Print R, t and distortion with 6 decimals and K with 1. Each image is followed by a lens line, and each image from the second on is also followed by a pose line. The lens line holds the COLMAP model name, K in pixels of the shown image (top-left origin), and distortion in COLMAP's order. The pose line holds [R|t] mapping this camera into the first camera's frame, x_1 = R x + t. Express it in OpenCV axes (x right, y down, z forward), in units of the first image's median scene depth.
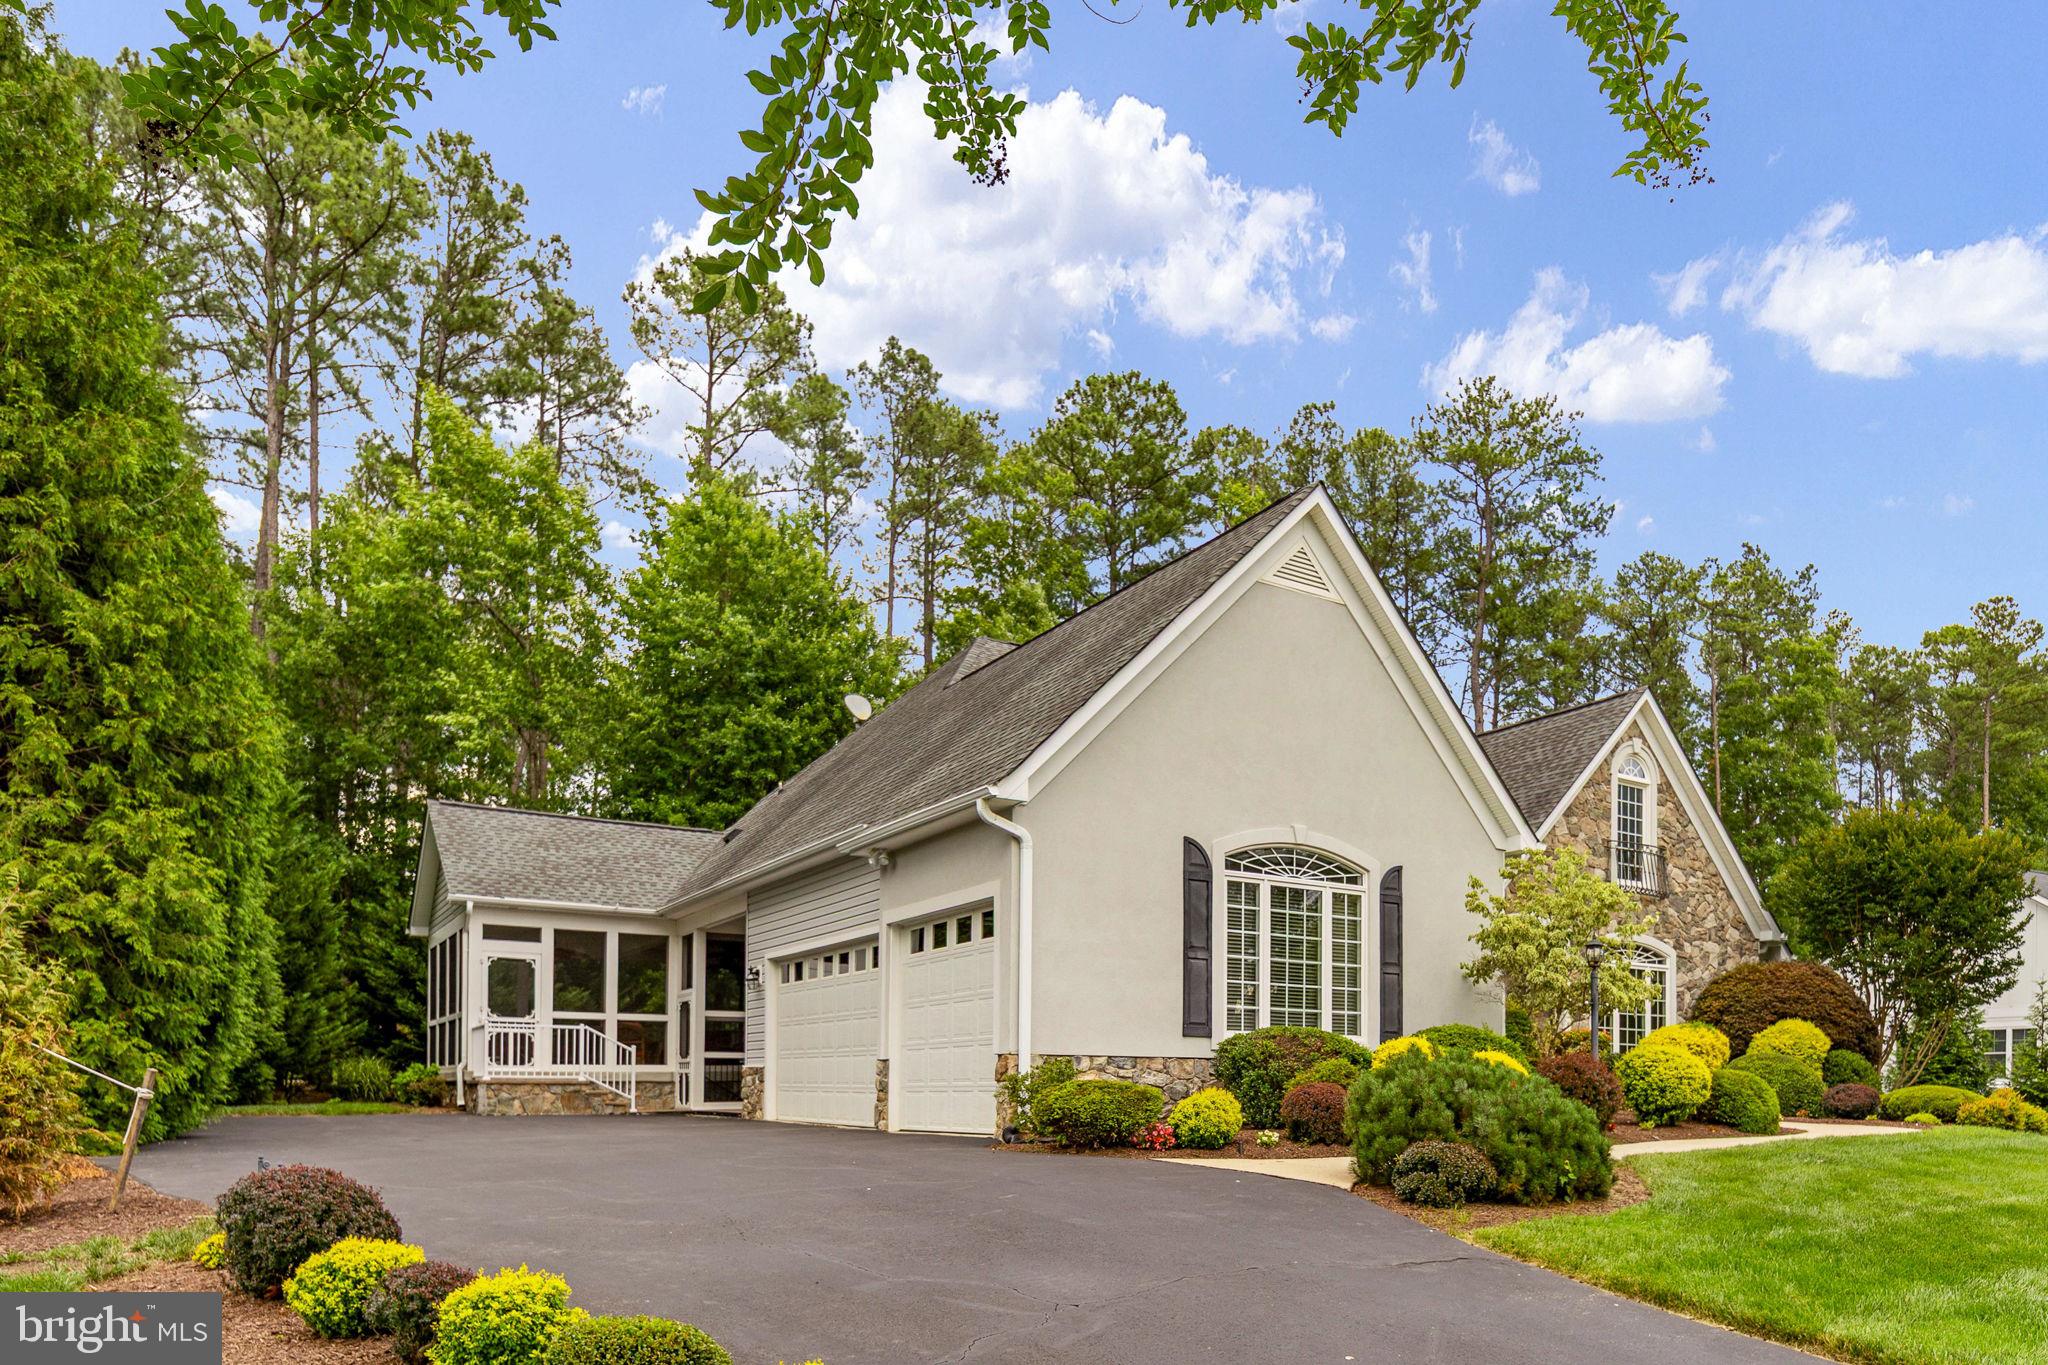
lens RADIAL K [[1168.4, 0, 1022.3], [0, 1168.4, 708.7], [0, 0, 1]] dist [-0.005455, -0.012362]
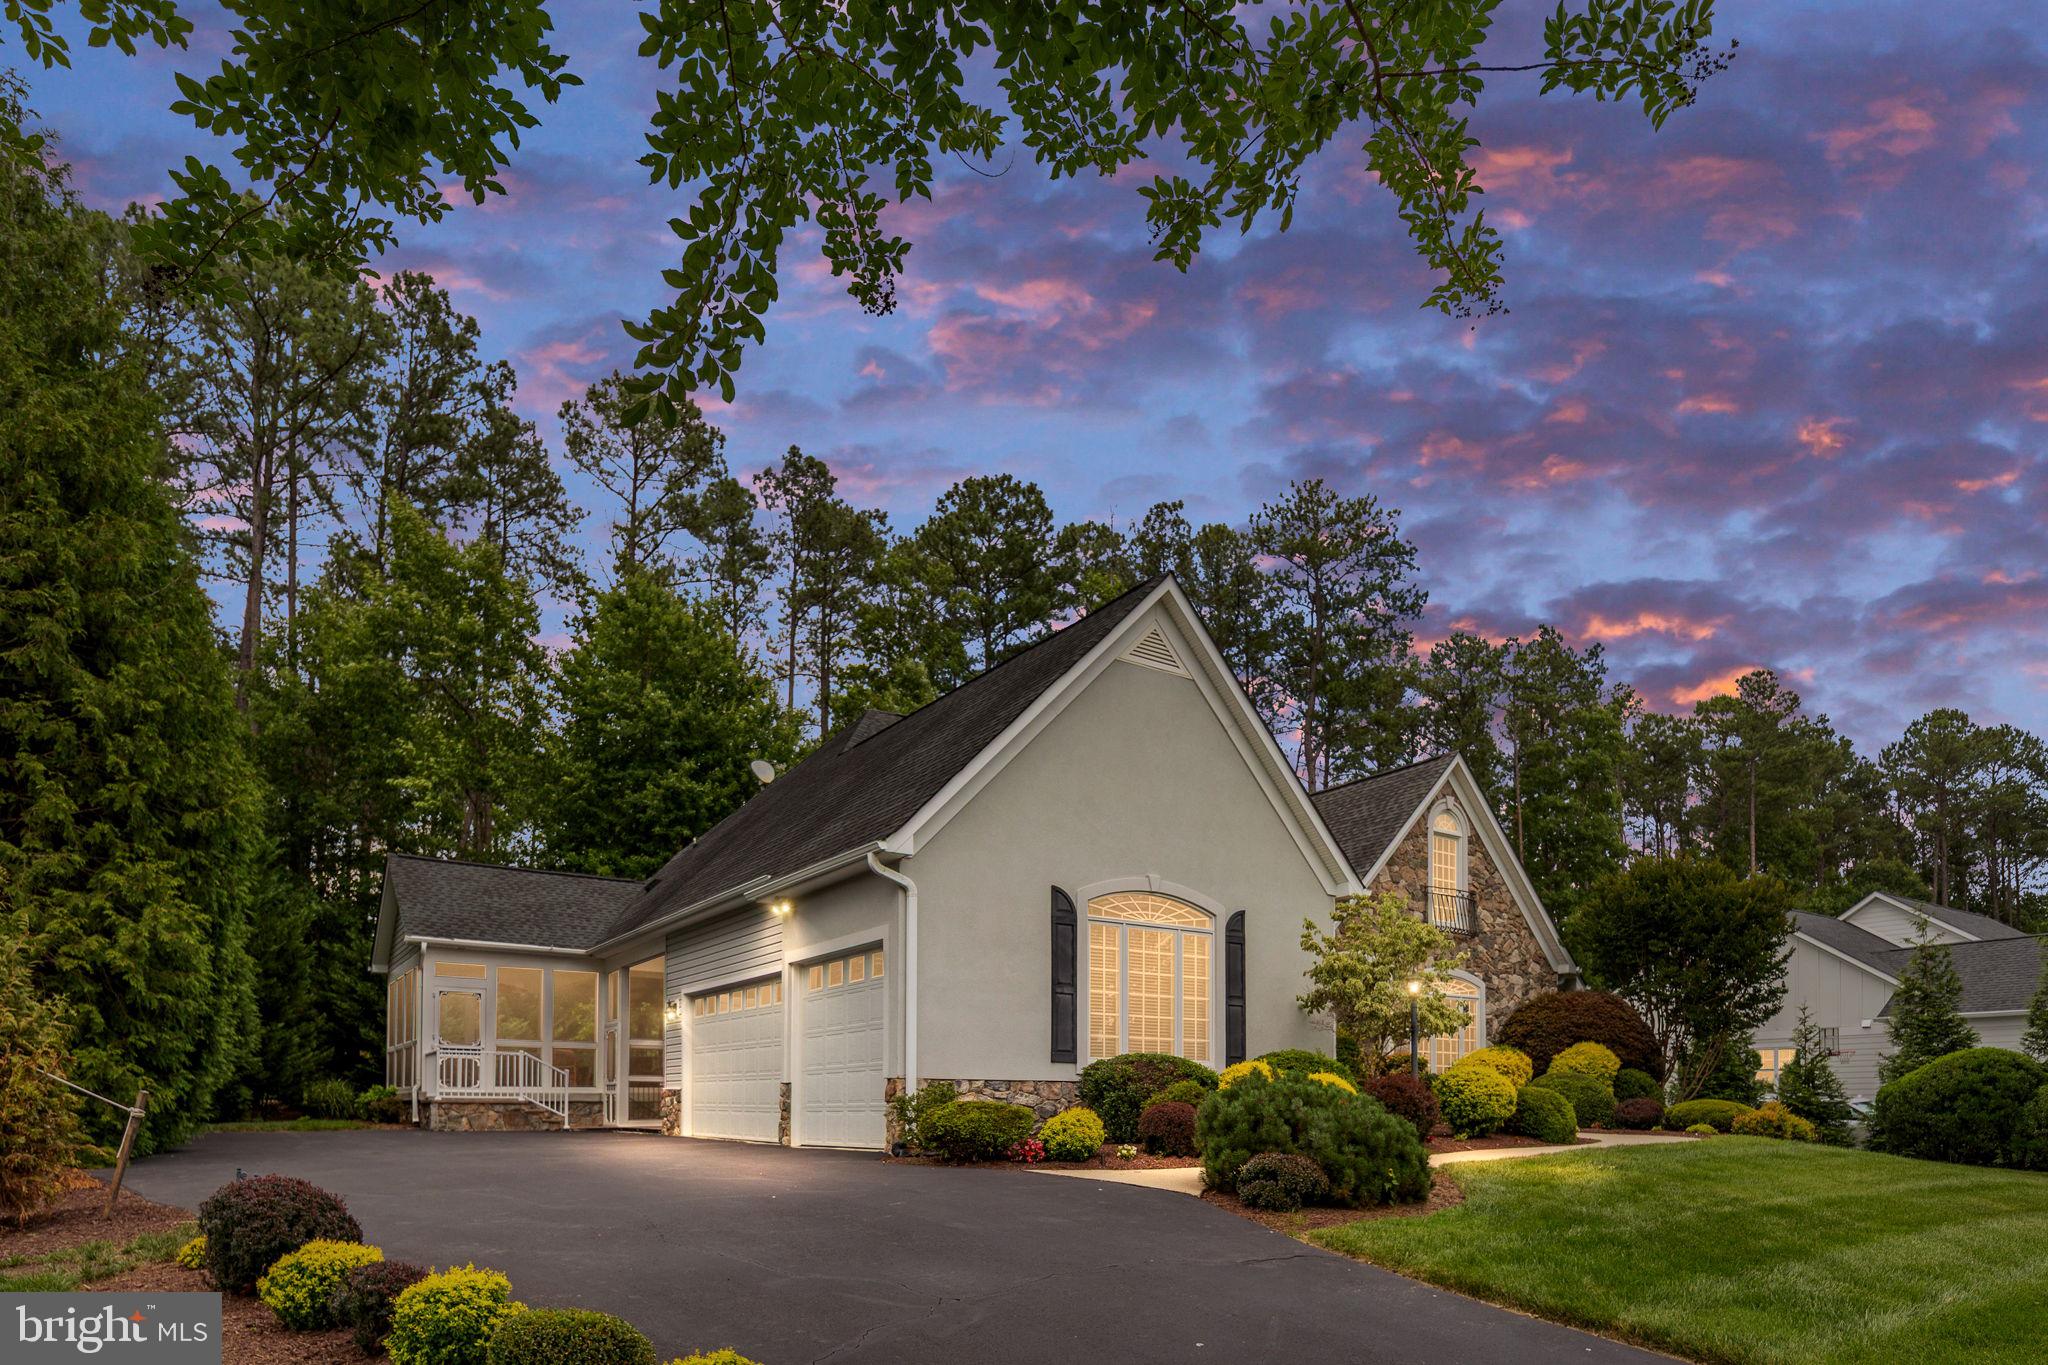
lens RADIAL K [[1168.4, 0, 1022.3], [0, 1168.4, 708.7], [0, 0, 1]] dist [-0.005455, -0.012362]
pose [[0.994764, -0.000113, 0.102202, -0.006277], [0.005964, 0.998360, -0.056944, 0.004101], [-0.102028, 0.057255, 0.993132, -0.149437]]
